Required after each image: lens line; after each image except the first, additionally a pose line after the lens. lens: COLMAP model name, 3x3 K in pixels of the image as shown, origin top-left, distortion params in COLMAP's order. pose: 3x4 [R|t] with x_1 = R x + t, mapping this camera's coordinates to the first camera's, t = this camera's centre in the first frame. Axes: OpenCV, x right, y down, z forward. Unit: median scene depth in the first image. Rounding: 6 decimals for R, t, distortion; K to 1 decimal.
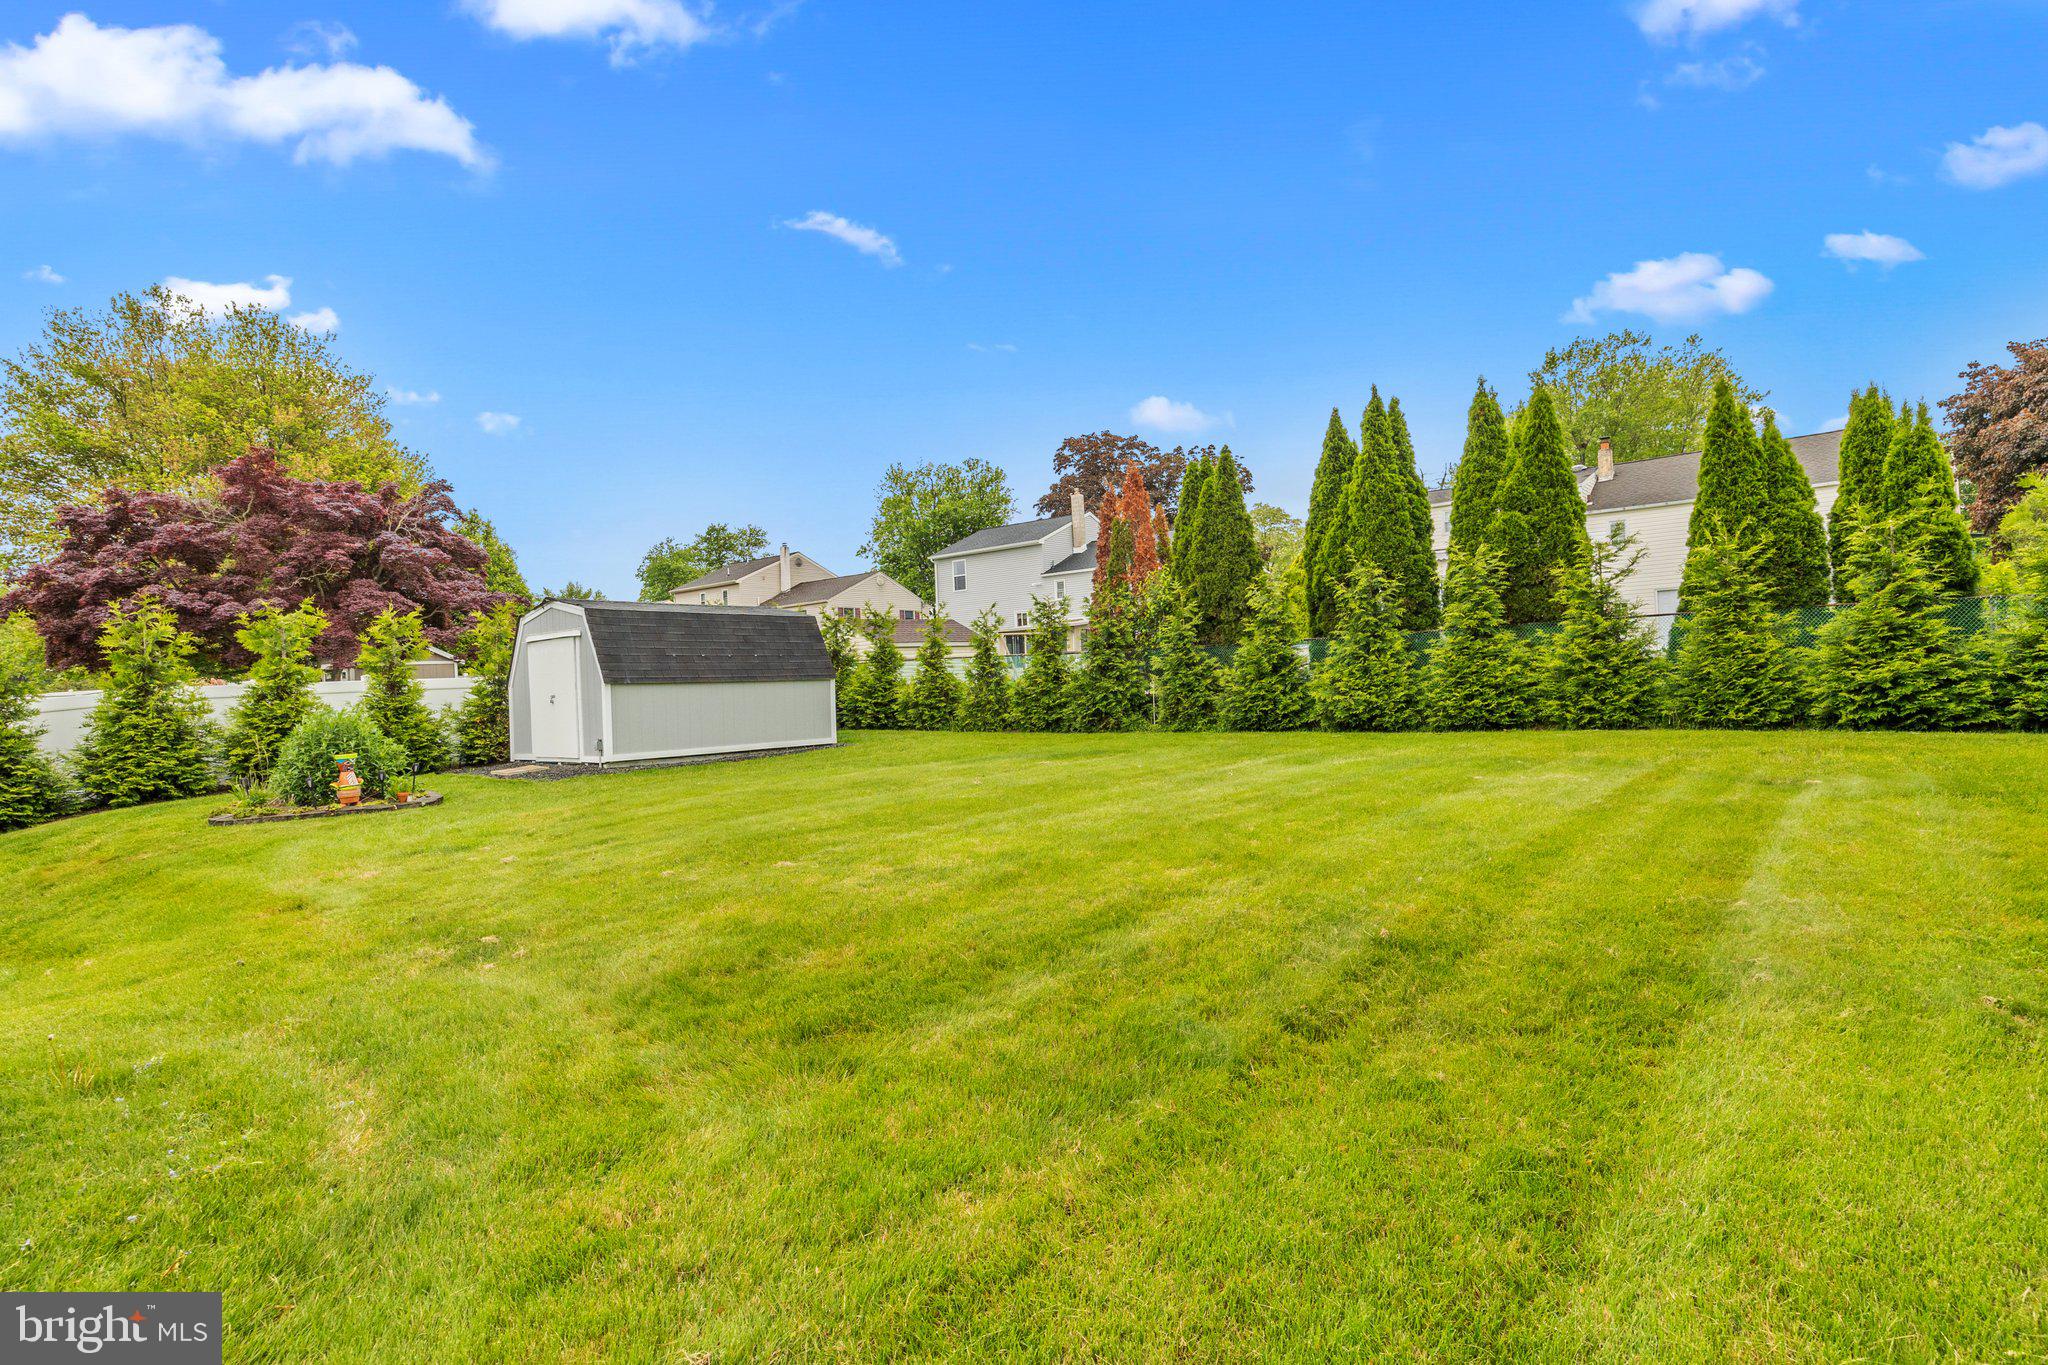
lens RADIAL K [[1004.0, 0, 1007.6], [0, 1004.0, 687.8], [0, 0, 1]] dist [-0.009757, 0.000474]
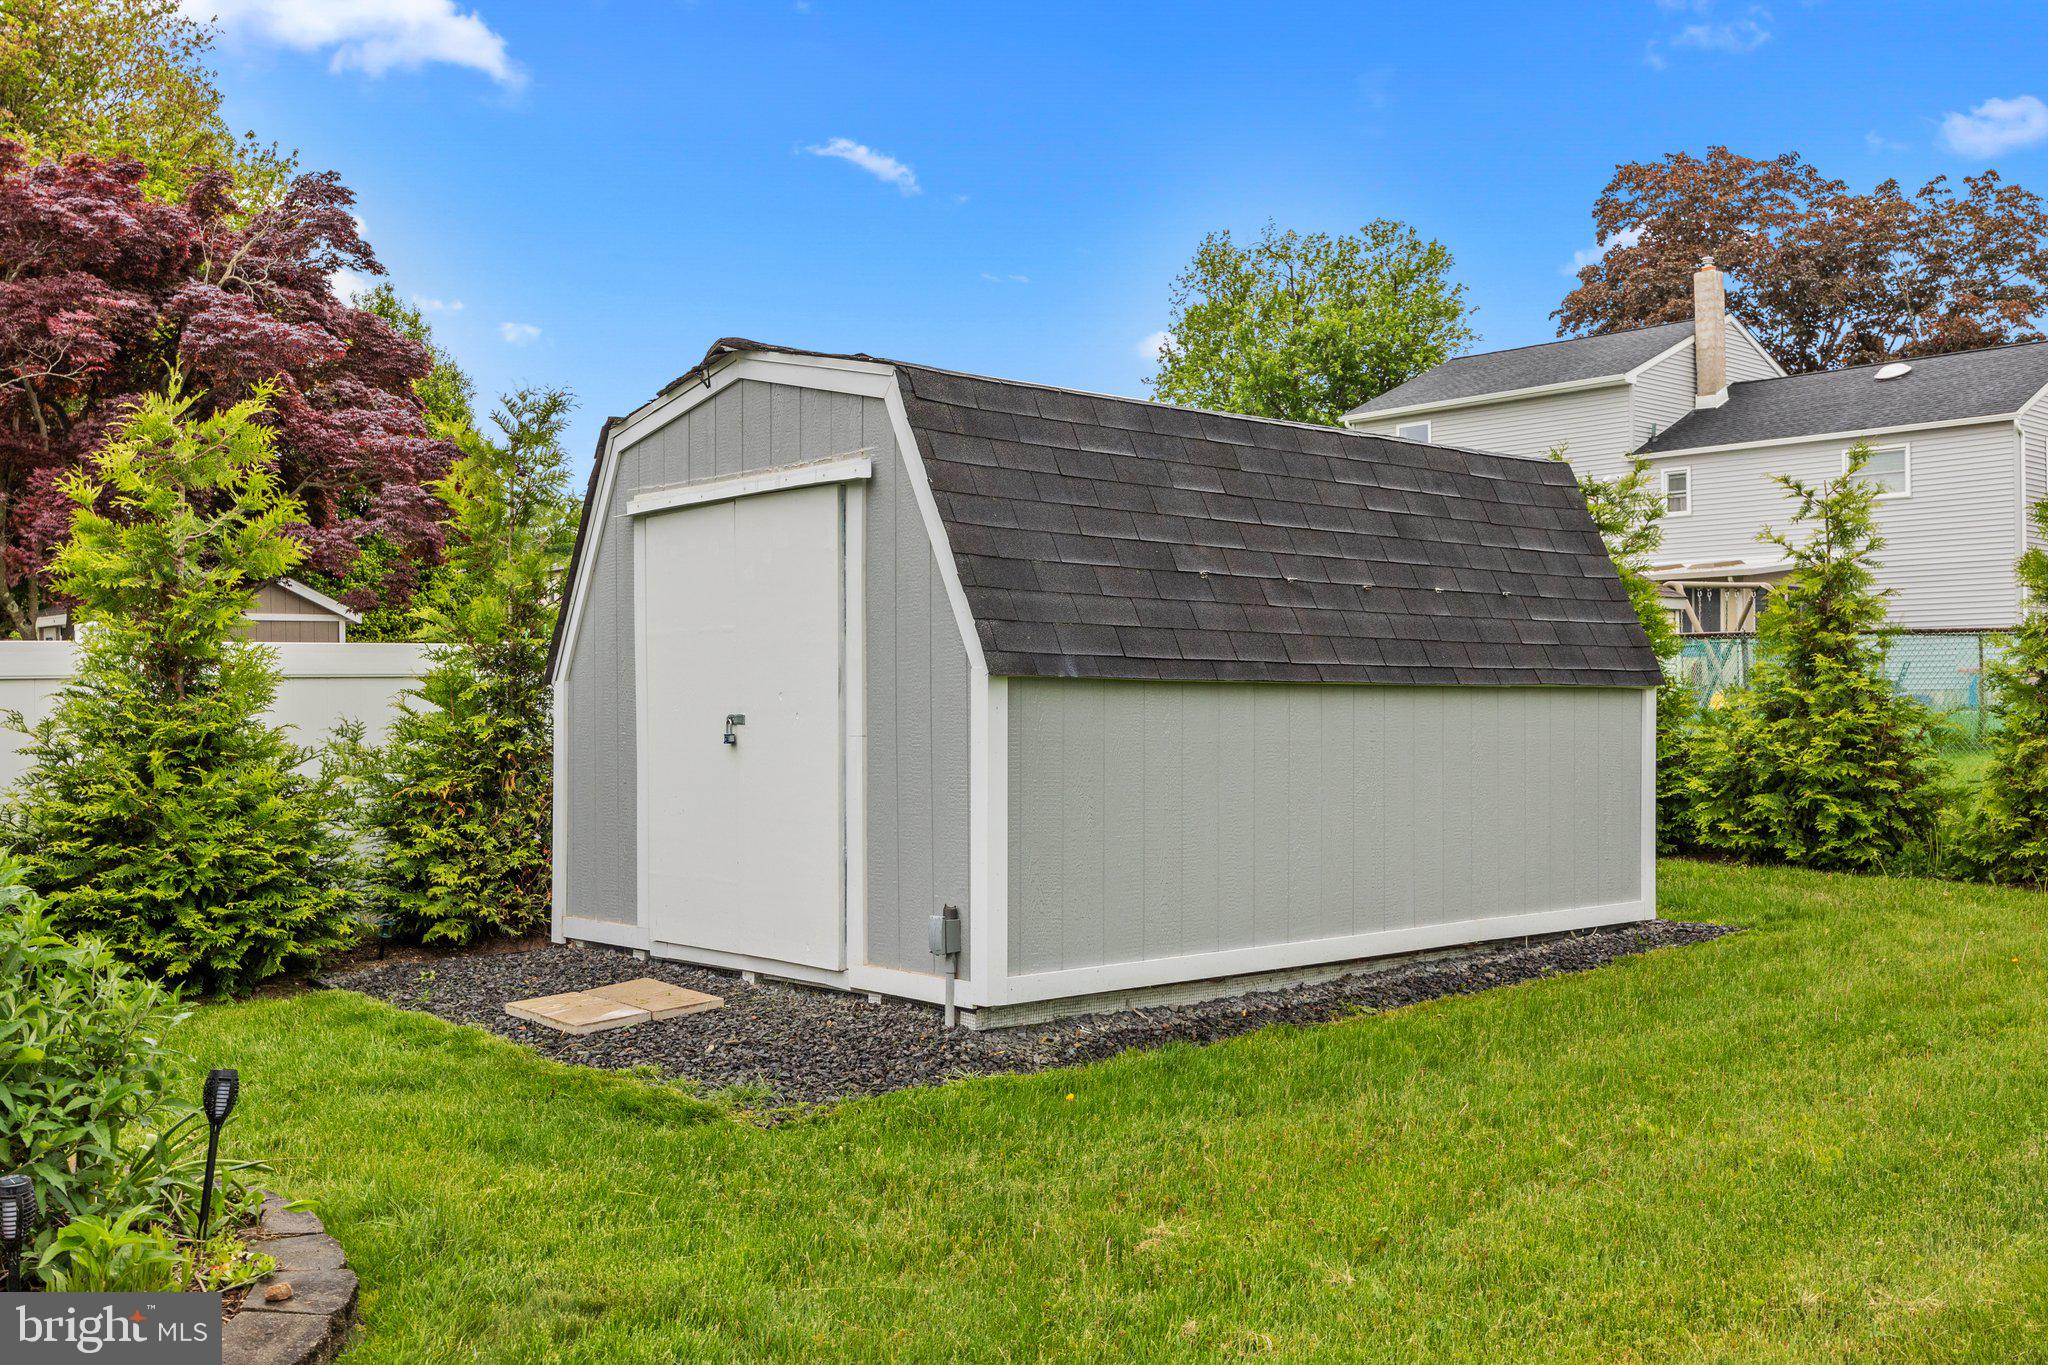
lens RADIAL K [[1948.1, 0, 1017.5], [0, 1948.1, 683.9], [0, 0, 1]] dist [0.006253, 0.000000]
pose [[0.986439, 0.033038, -0.160770, -0.253482], [-0.034989, 0.999344, -0.009319, 0.001239], [0.160357, 0.014818, 0.986948, 0.432403]]
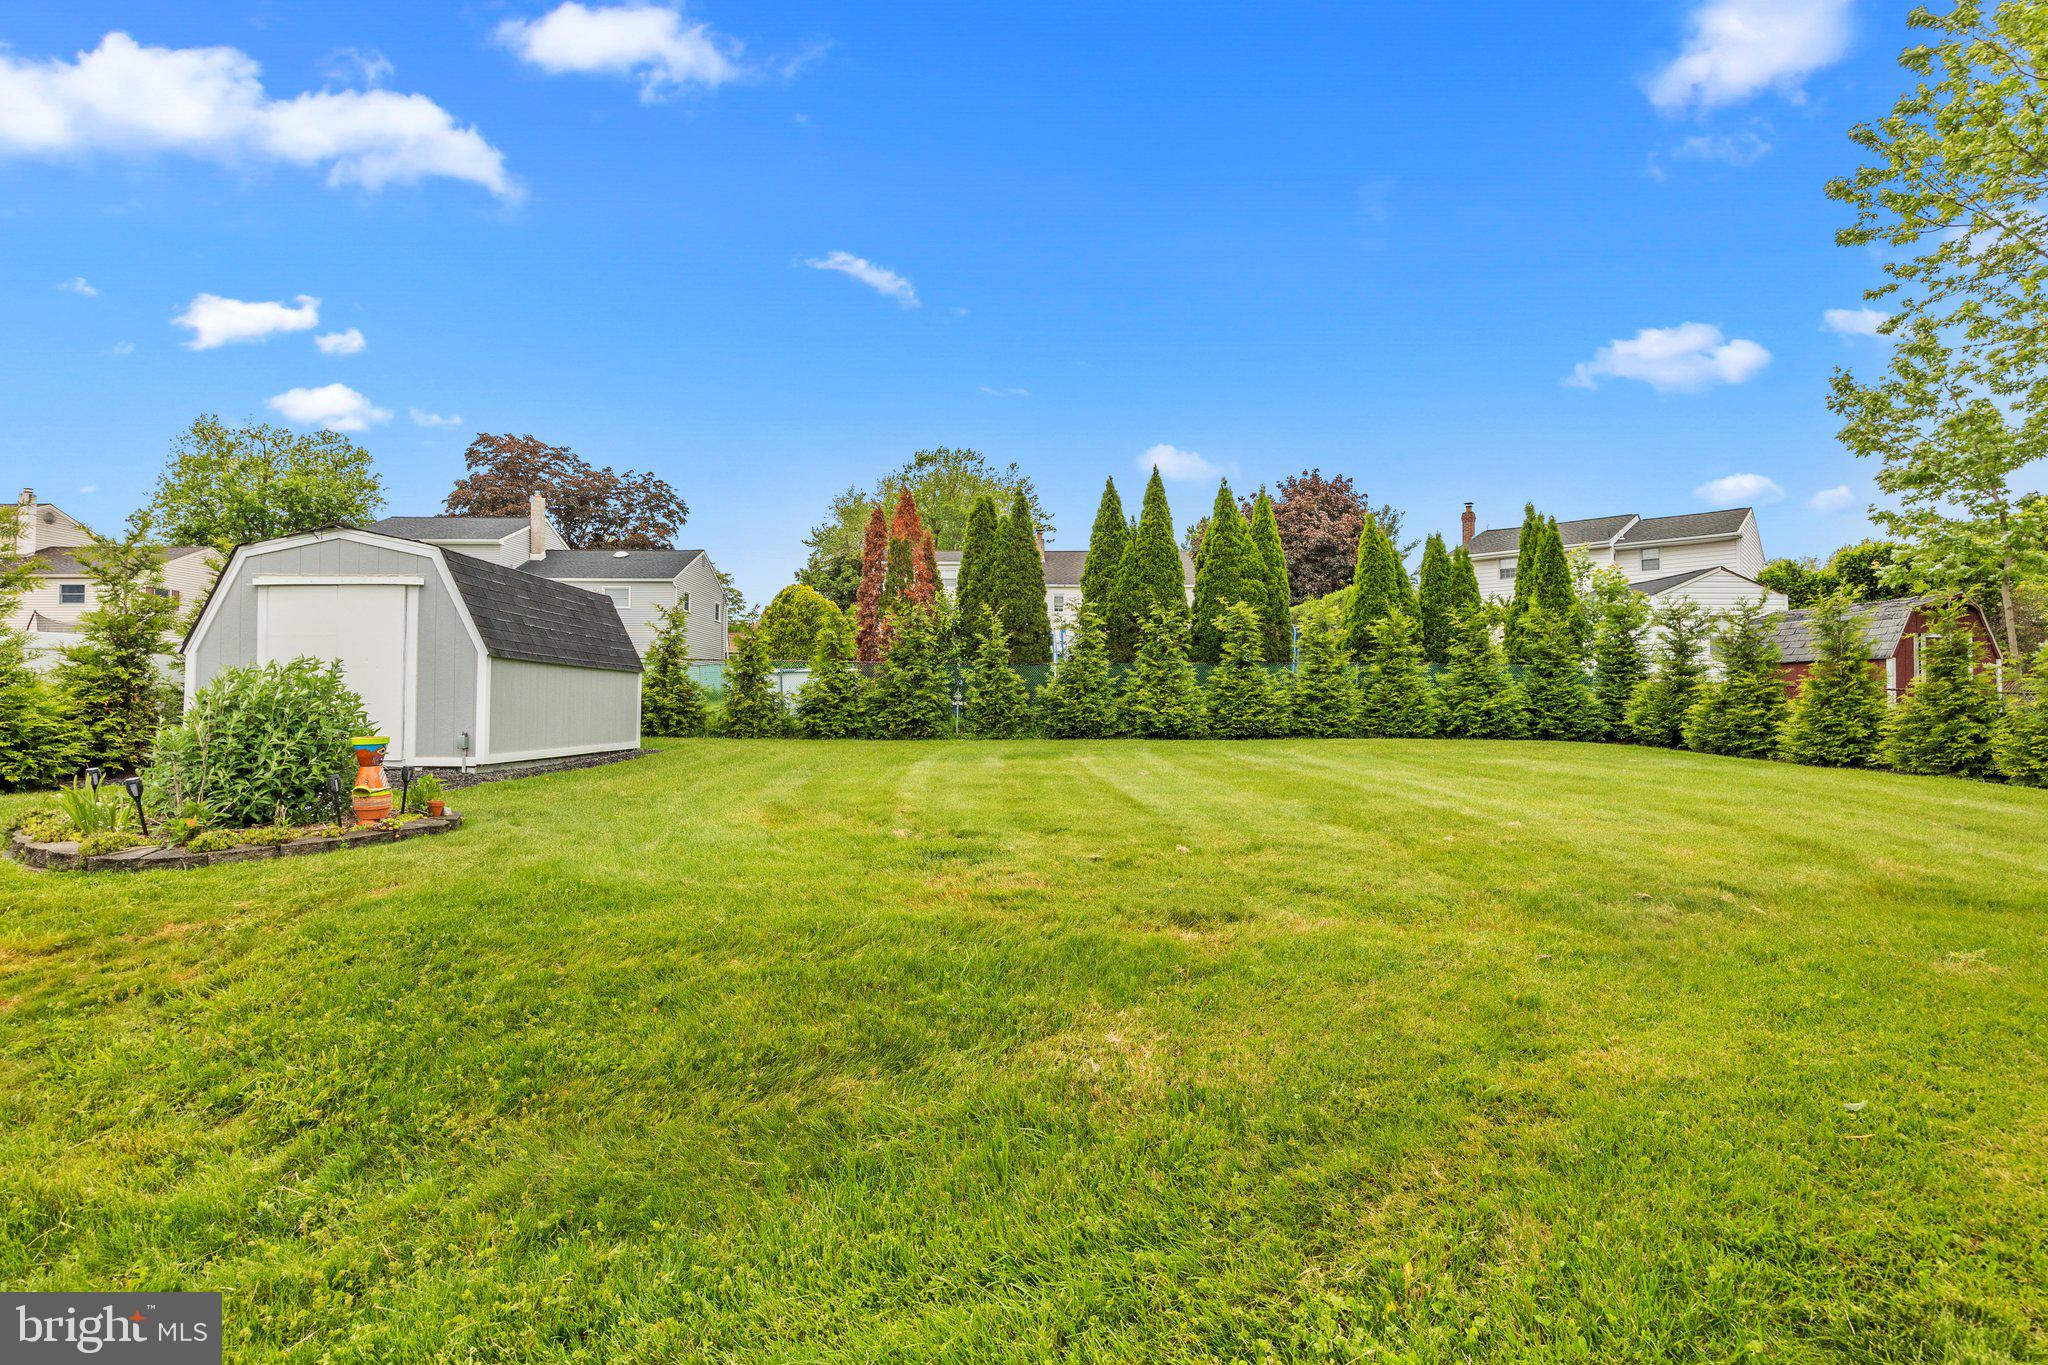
lens RADIAL K [[927.2, 0, 1020.4], [0, 927.2, 692.9], [0, 0, 1]] dist [-0.016045, 0.000992]
pose [[0.759426, 0.049203, 0.648730, -0.425396], [-0.030027, 0.998724, -0.040597, 0.029848], [-0.649900, 0.011351, 0.759935, 0.193165]]
